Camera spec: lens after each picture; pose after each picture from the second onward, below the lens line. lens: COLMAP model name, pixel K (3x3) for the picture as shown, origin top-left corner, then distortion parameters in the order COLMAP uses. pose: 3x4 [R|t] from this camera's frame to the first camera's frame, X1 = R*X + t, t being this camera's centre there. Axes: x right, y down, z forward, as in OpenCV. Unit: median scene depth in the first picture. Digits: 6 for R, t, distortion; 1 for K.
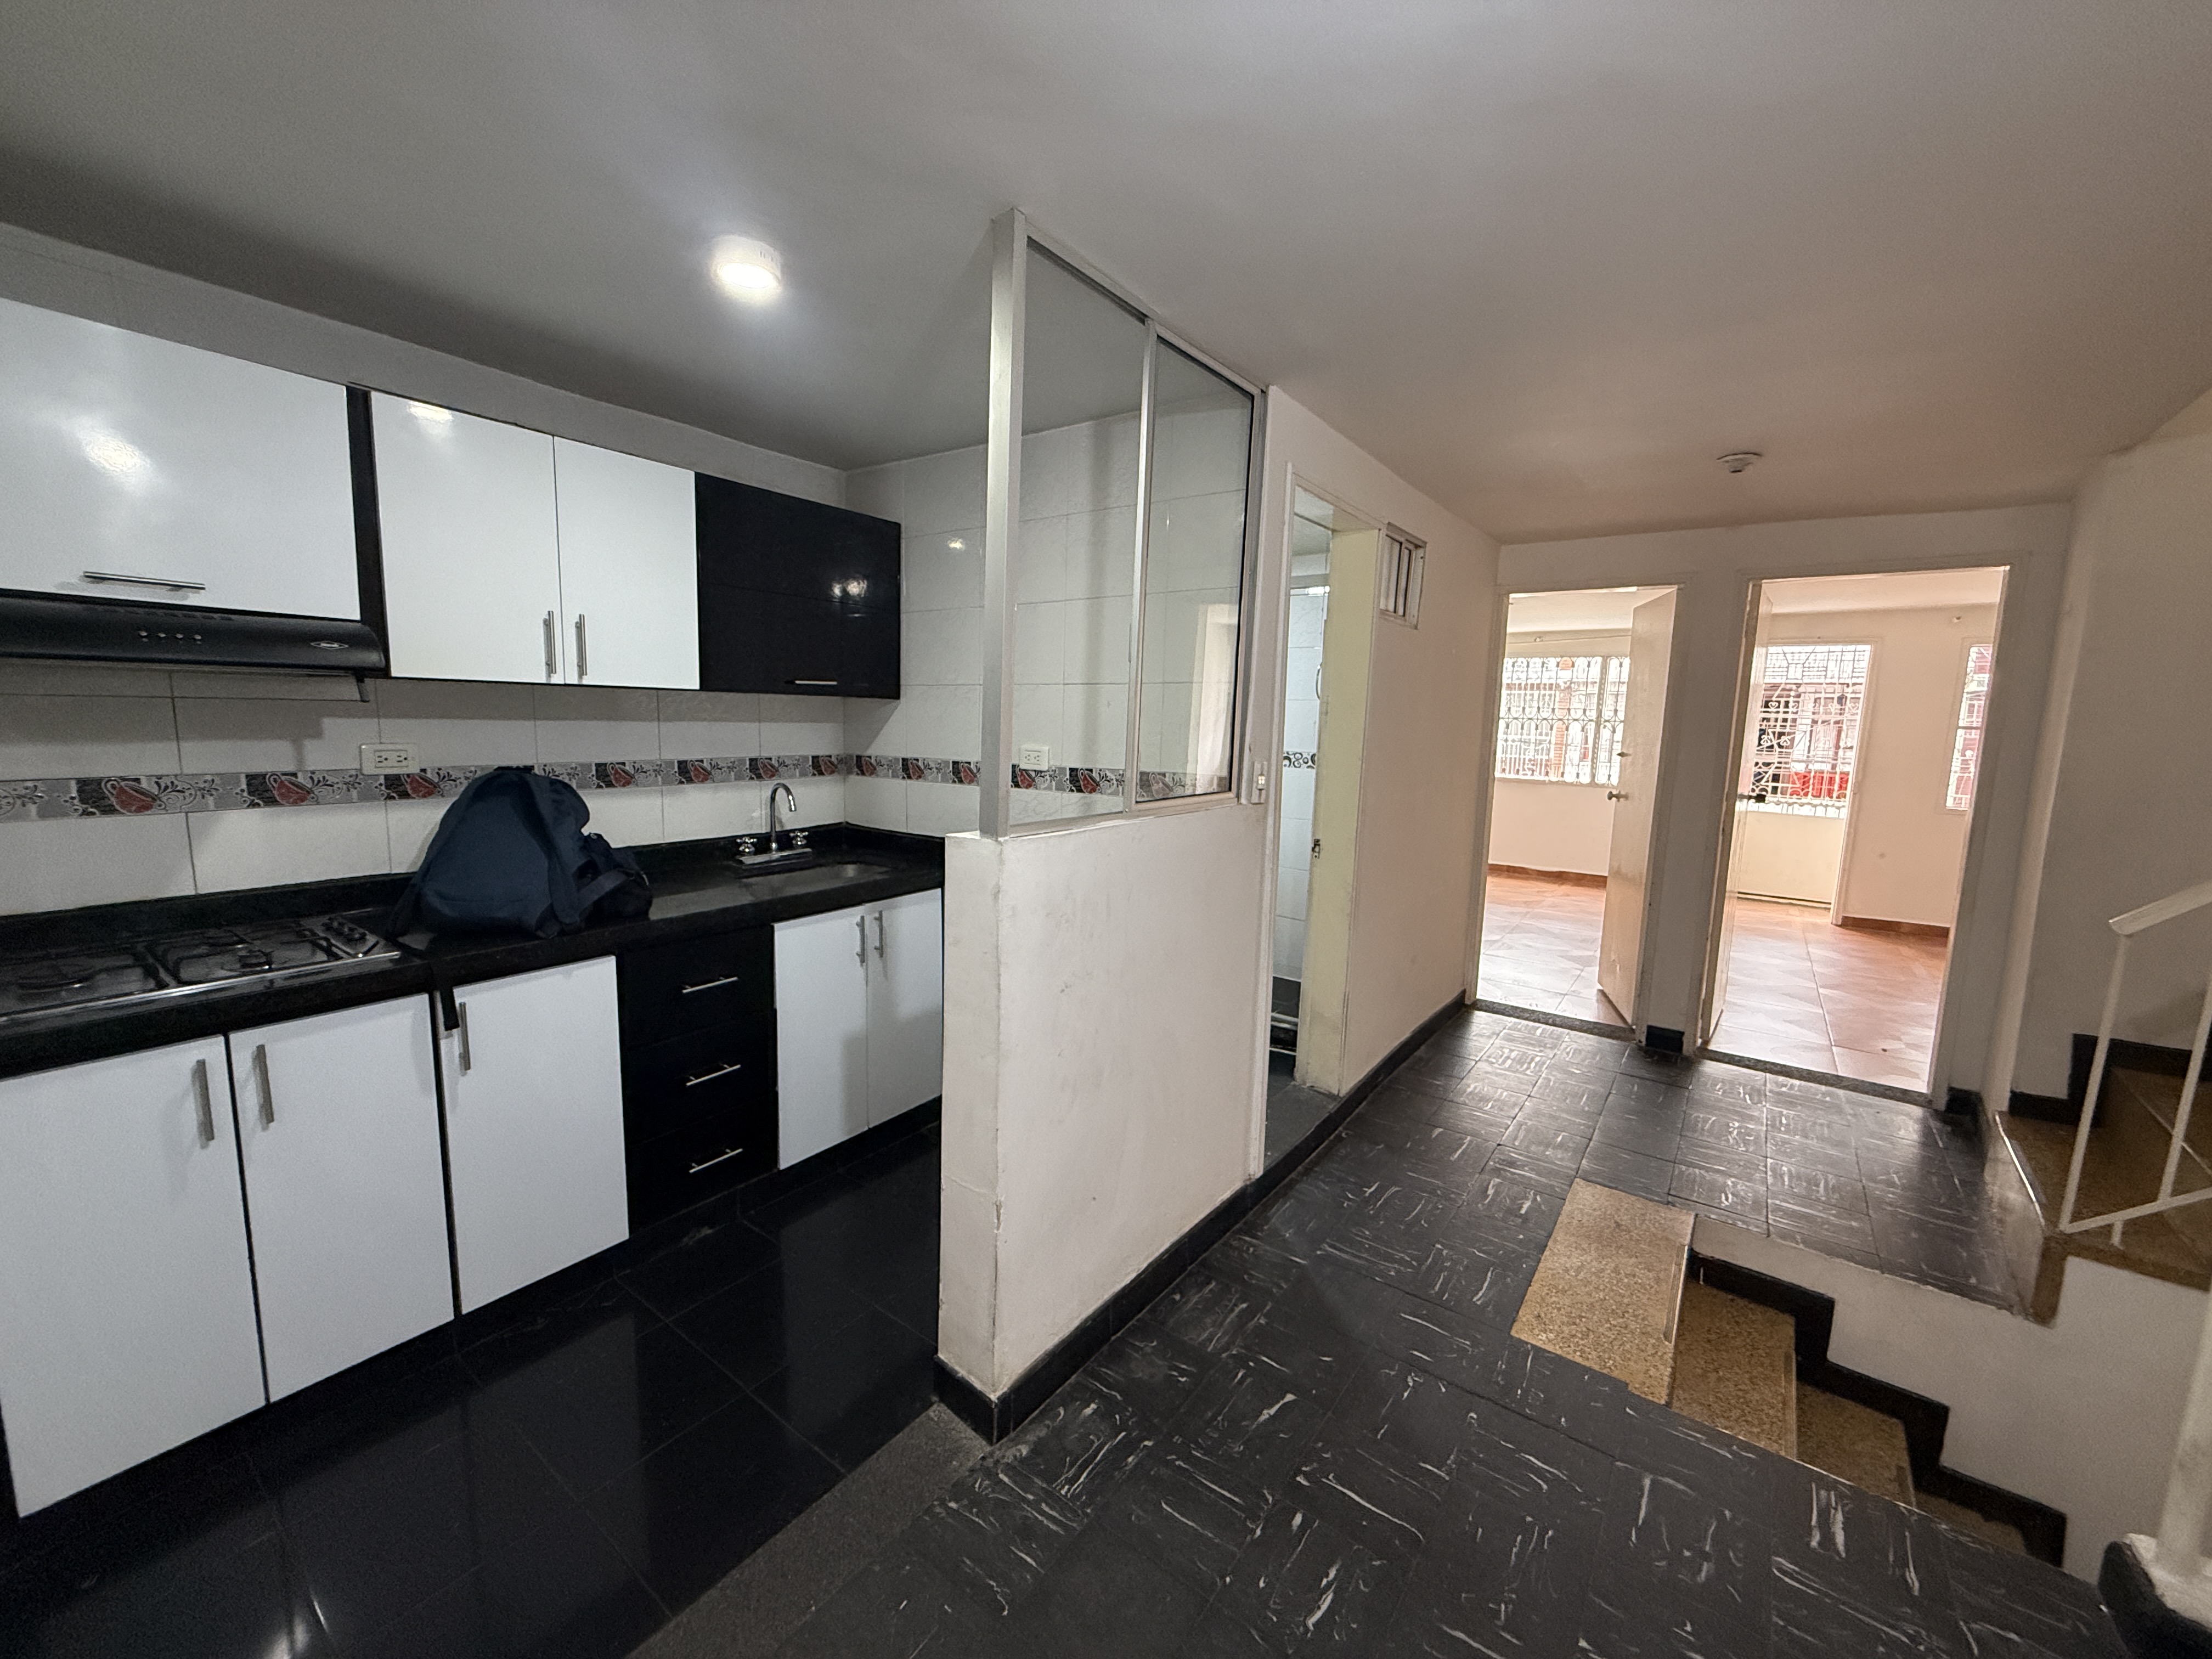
lens RADIAL K [[876.9, 0, 1108.0], [0, 876.9, 831.8], [0, 0, 1]] dist [0.000231, 0.000010]
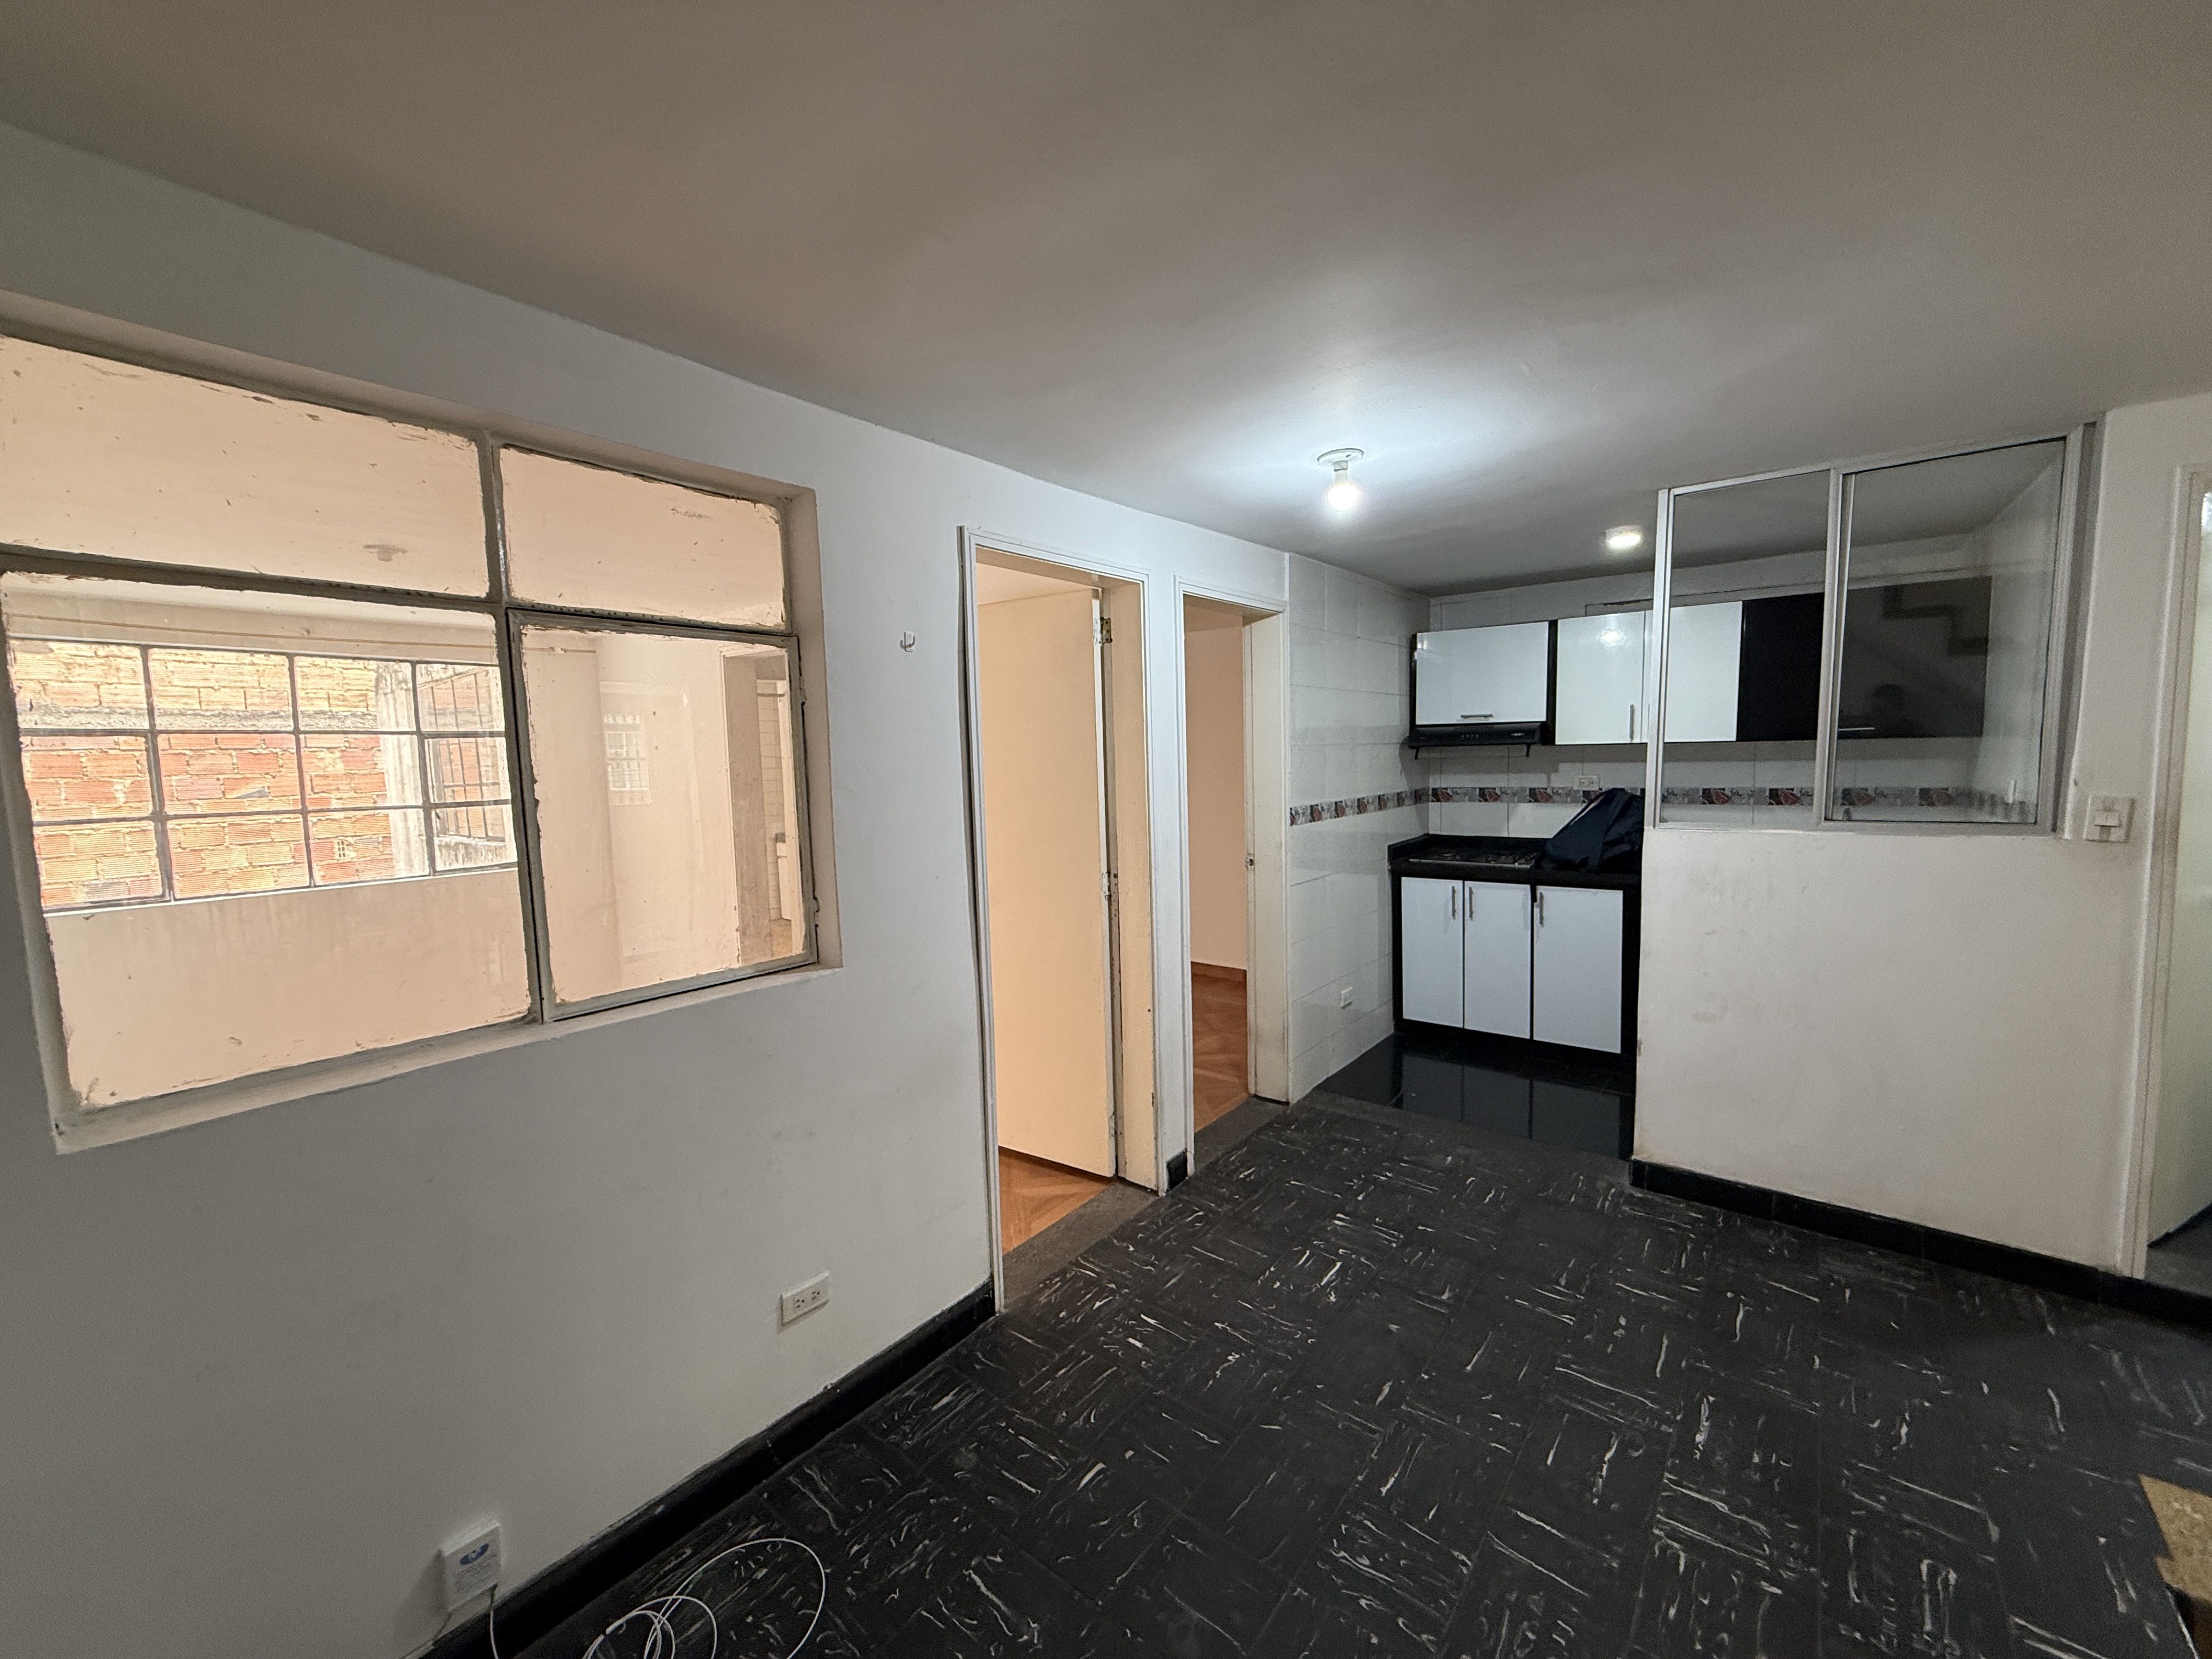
lens RADIAL K [[876.9, 0, 1108.0], [0, 876.9, 831.8], [0, 0, 1]] dist [0.000231, 0.000010]
pose [[-0.033728, 0.065168, -0.997304, 1.359903], [-0.108034, 0.991787, 0.068461, 0.010110], [0.993575, 0.110052, -0.026410, -0.034659]]
